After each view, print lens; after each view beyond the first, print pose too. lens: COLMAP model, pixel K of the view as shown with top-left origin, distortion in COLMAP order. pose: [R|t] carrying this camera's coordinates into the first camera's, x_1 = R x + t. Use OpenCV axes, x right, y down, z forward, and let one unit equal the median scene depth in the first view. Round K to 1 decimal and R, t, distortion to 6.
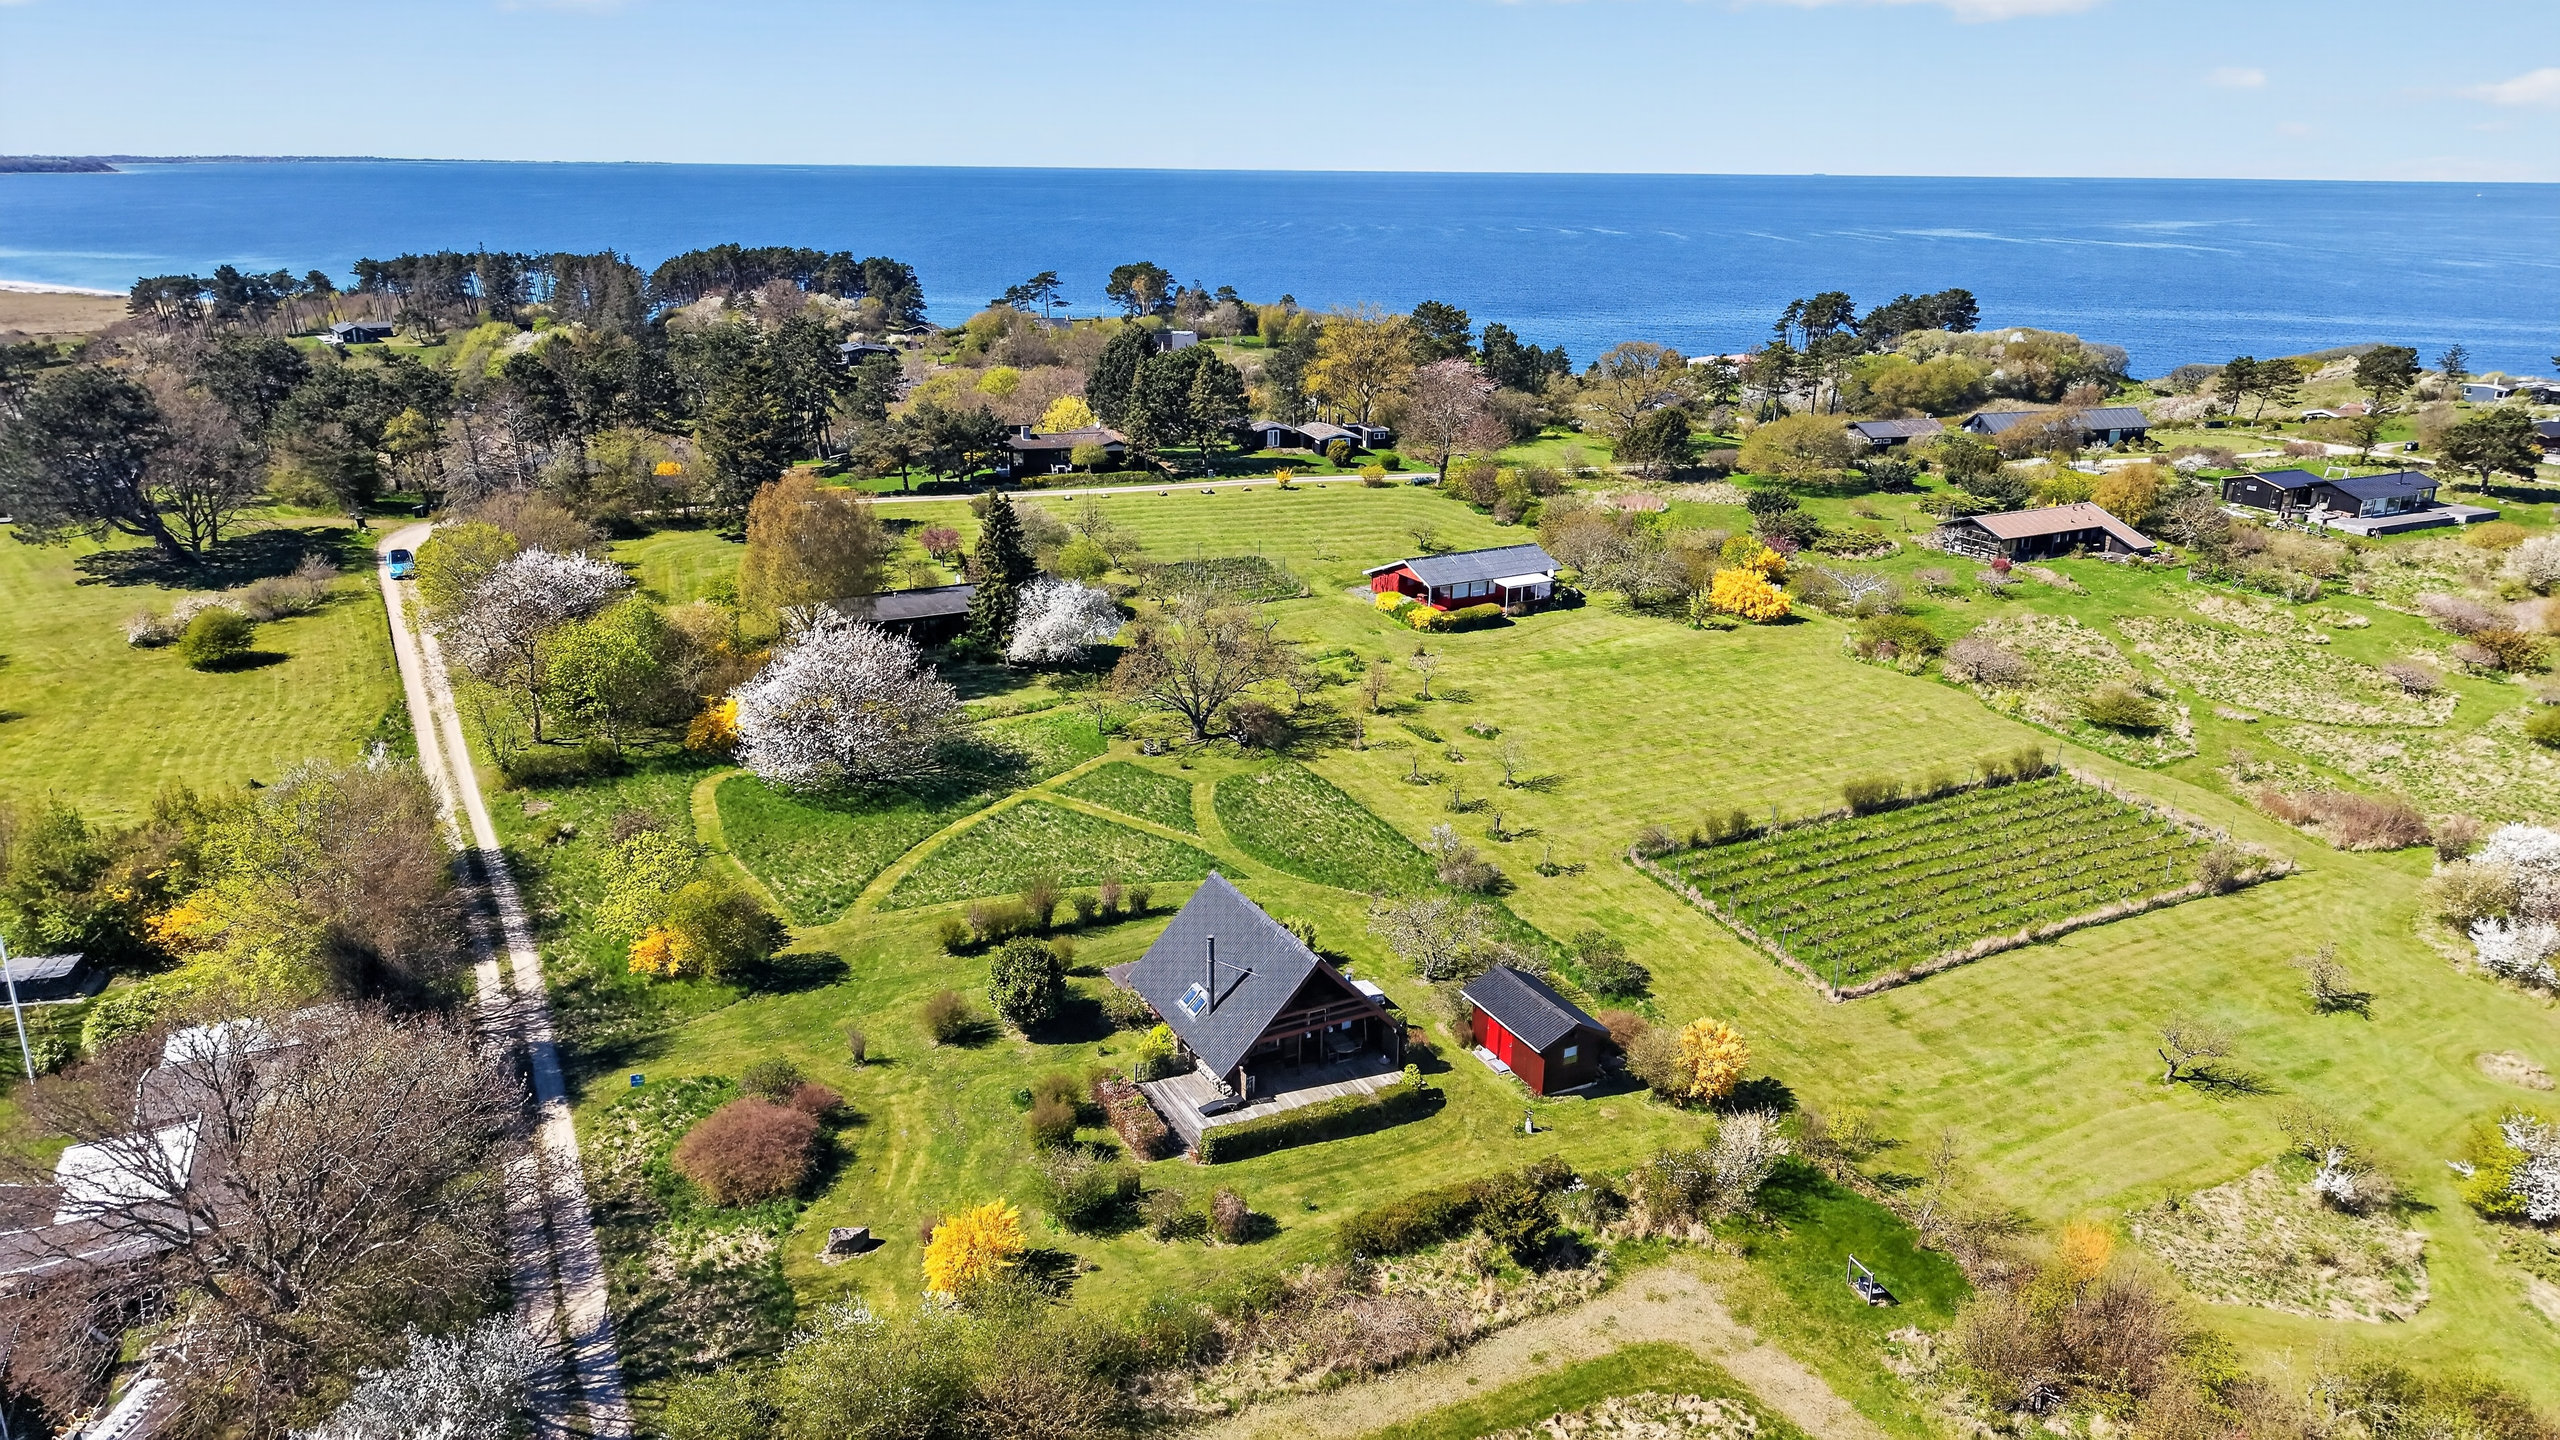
lens RADIAL K [[1689.9, 0, 1280.0], [0, 1689.9, 720.0], [0, 0, 1]] dist [0.001022, 0.000100]
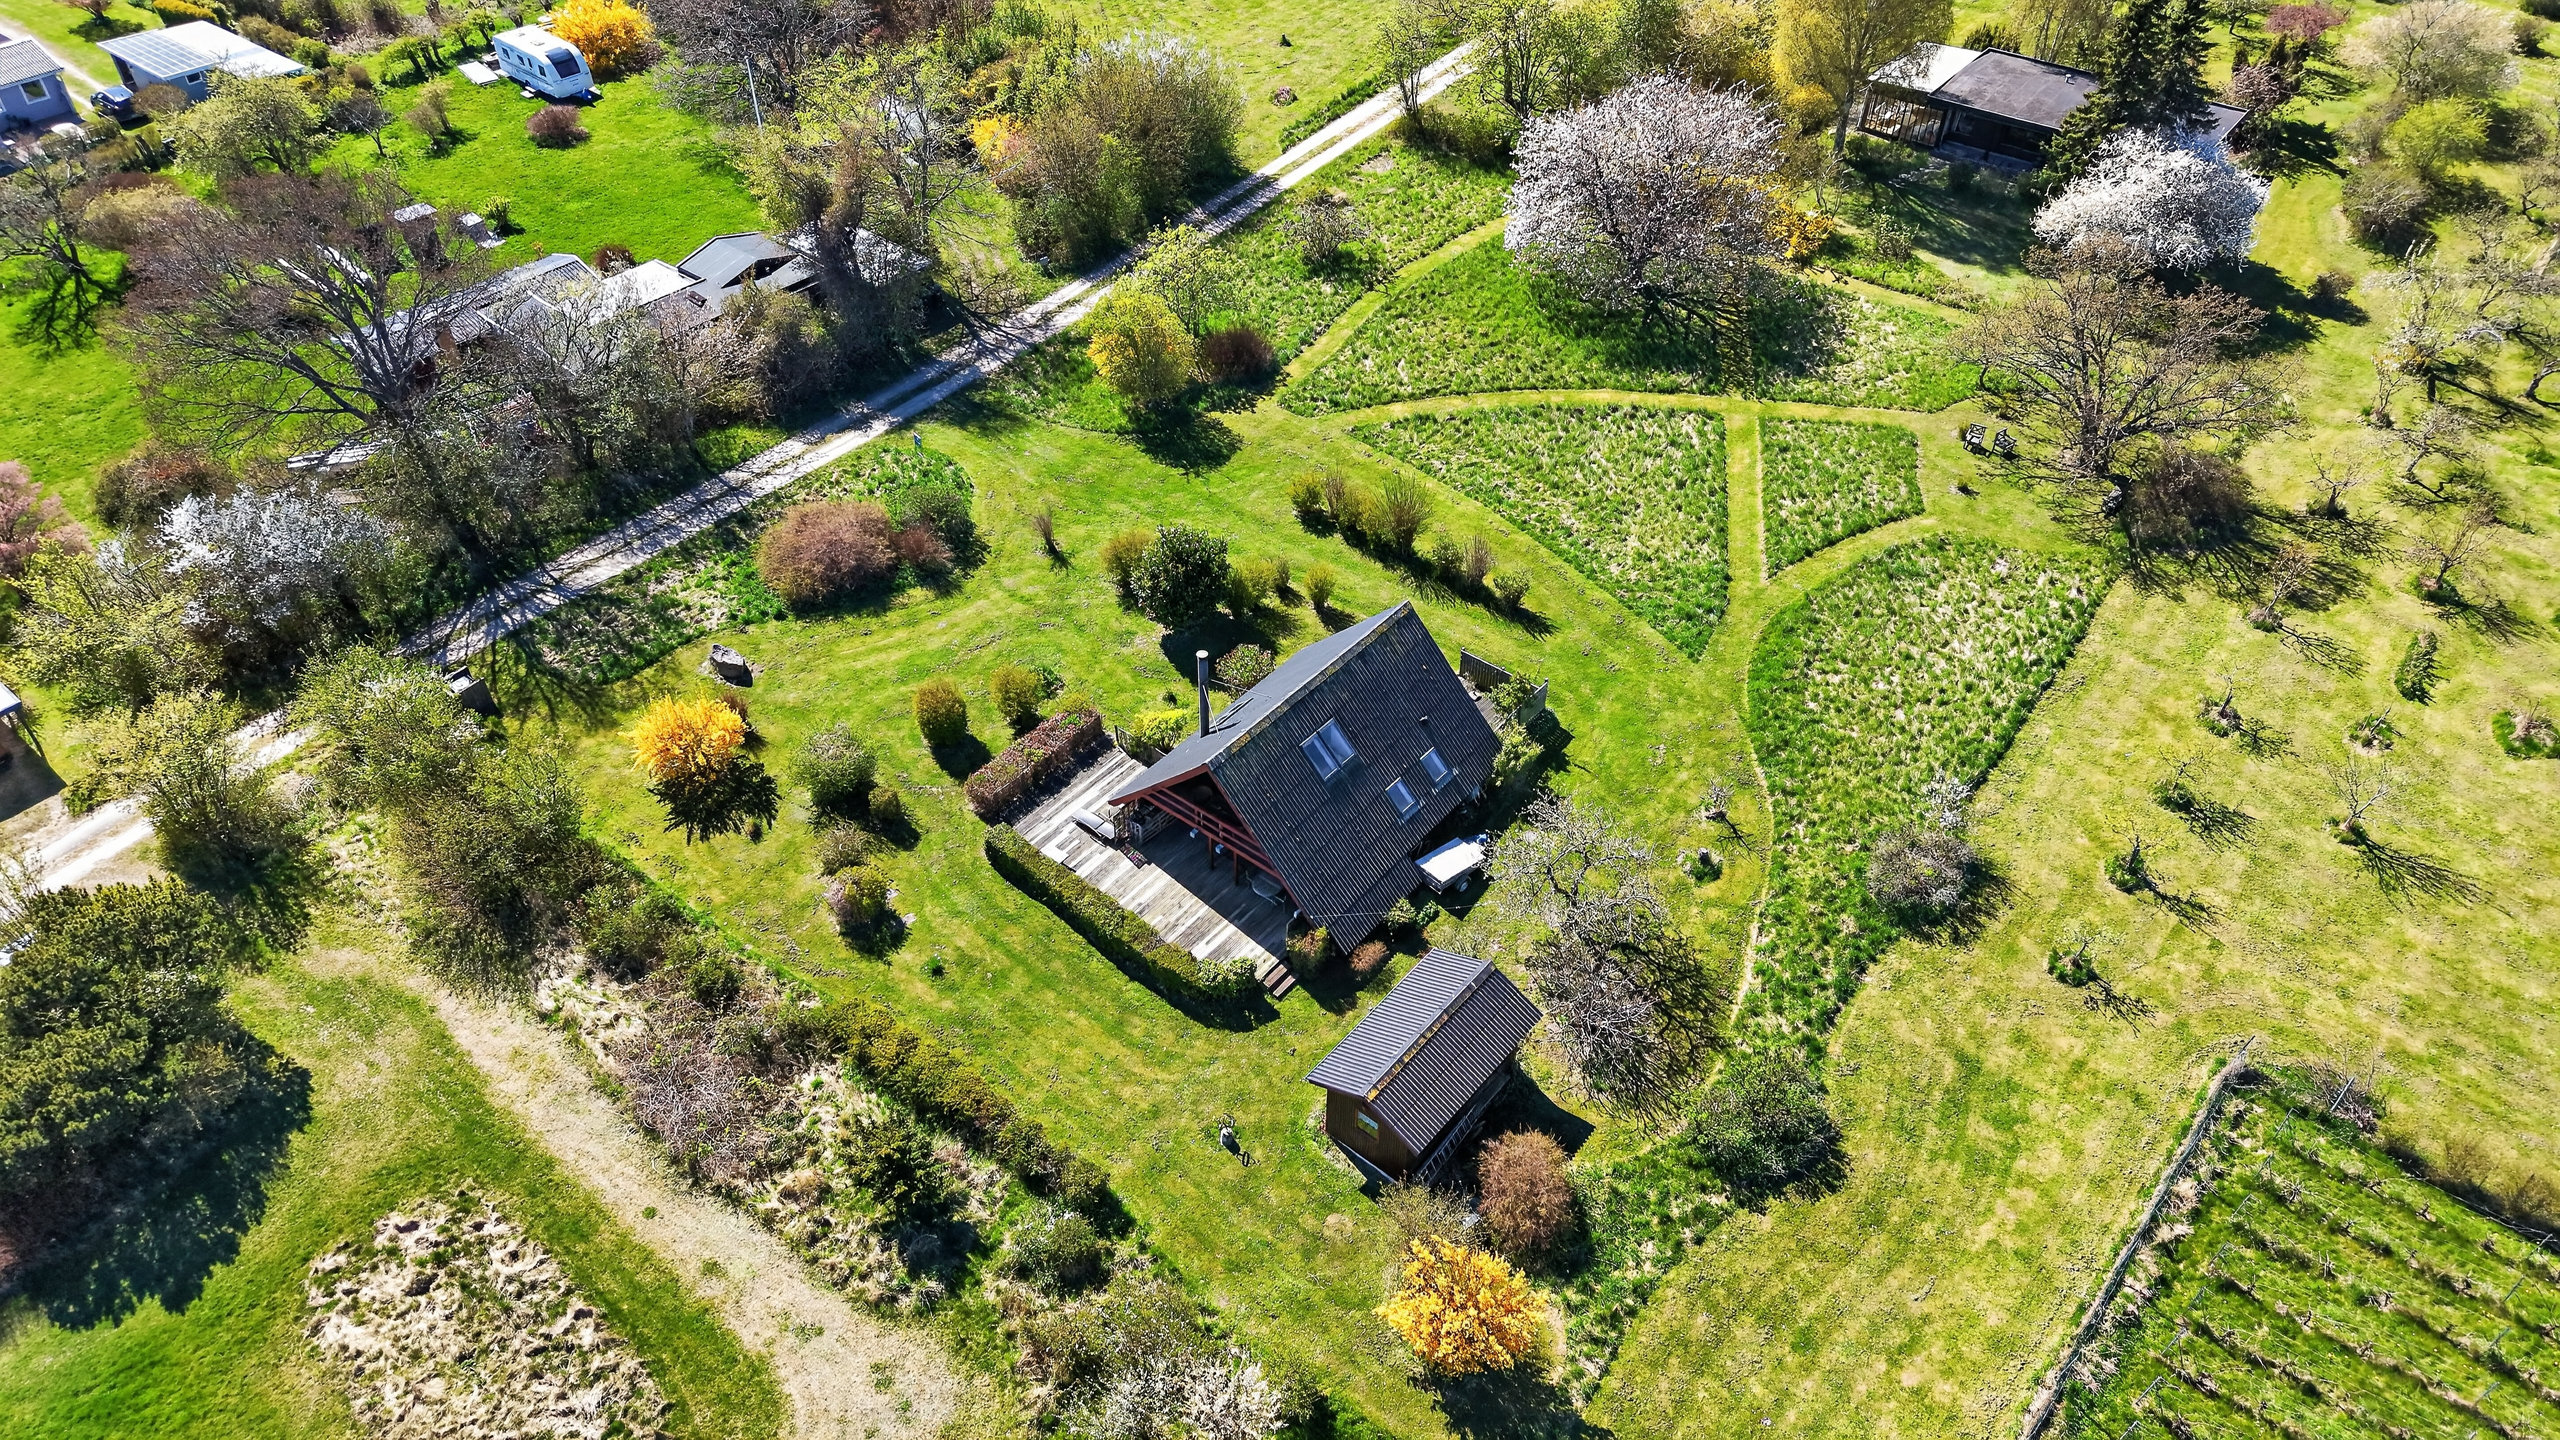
lens RADIAL K [[1672.9, 0, 1280.0], [0, 1672.9, 720.0], [0, 0, 1]] dist [0.040637, -0.001777]
pose [[0.395744, 0.611298, -0.685348, 0.431860], [-0.284576, 0.791167, 0.541360, -0.226928], [0.873157, -0.019207, 0.487060, 0.563174]]
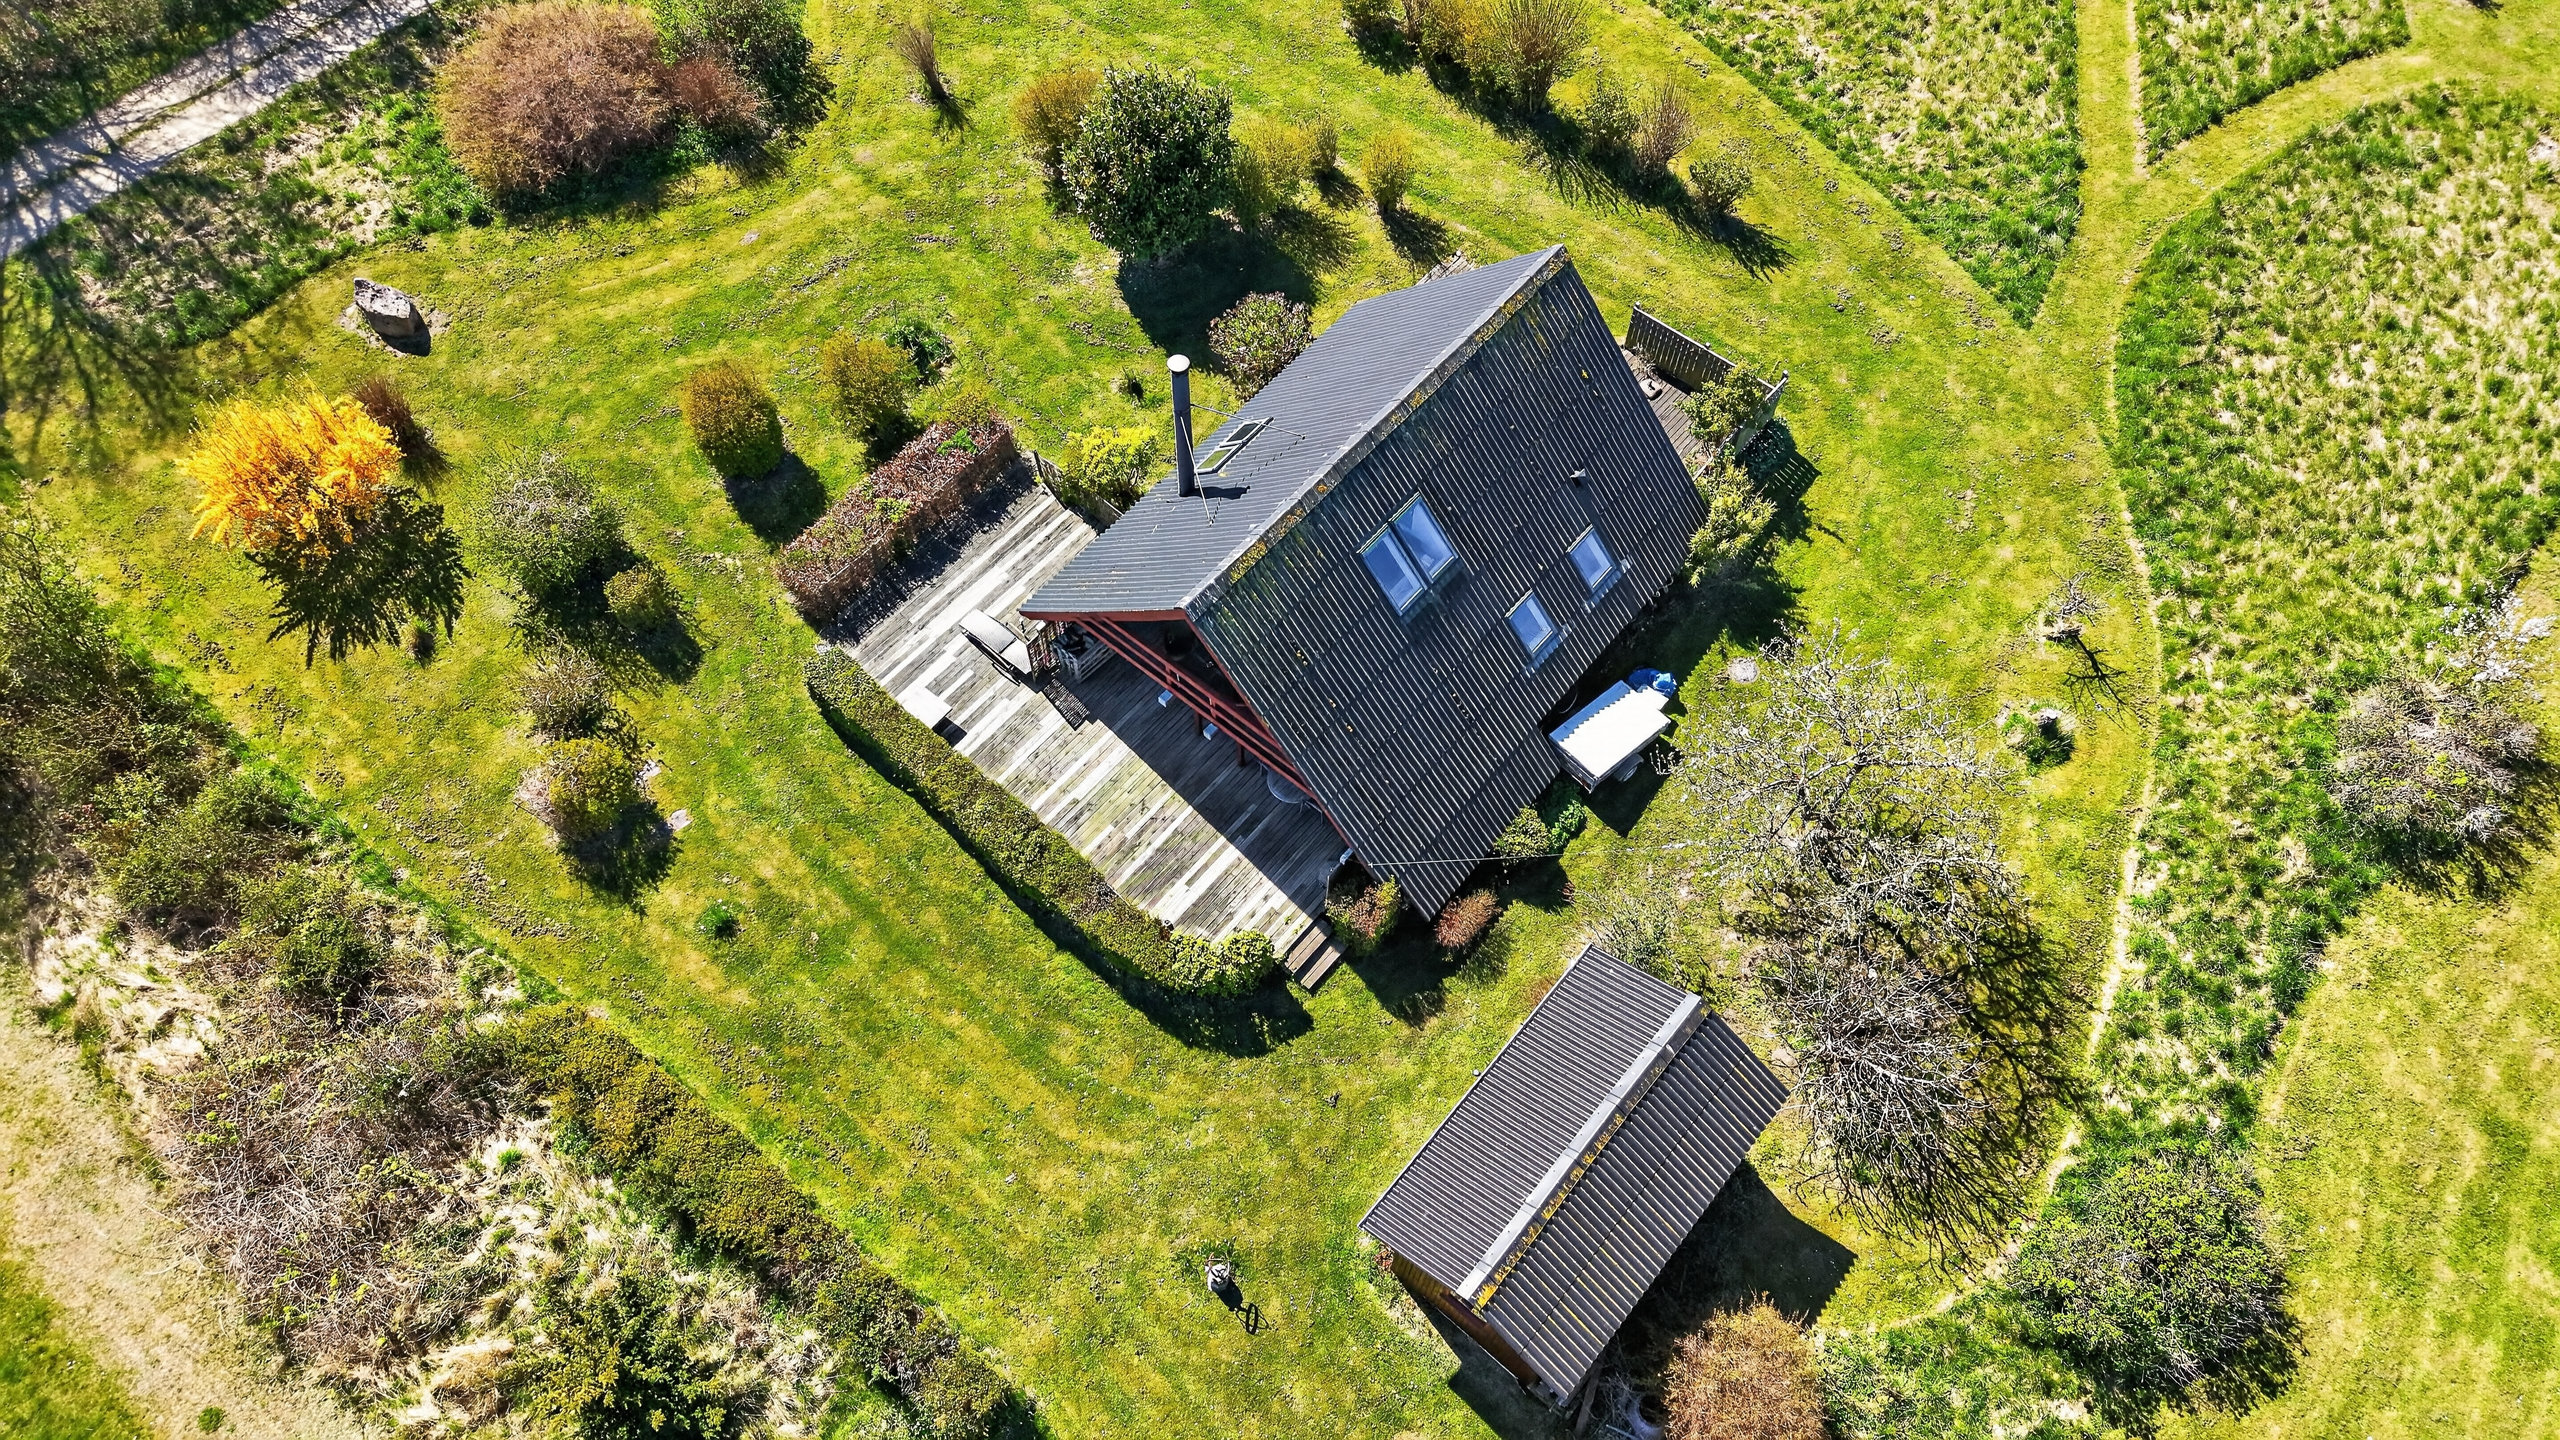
lens RADIAL K [[1625.7, 0, 1280.0], [0, 1625.7, 720.0], [0, 0, 1]] dist [0.003994, 0.001137]
pose [[0.379060, 0.806940, -0.452947, 0.181414], [-0.287030, 0.567862, 0.771457, -0.111351], [0.879731, -0.162419, 0.446870, 0.708653]]
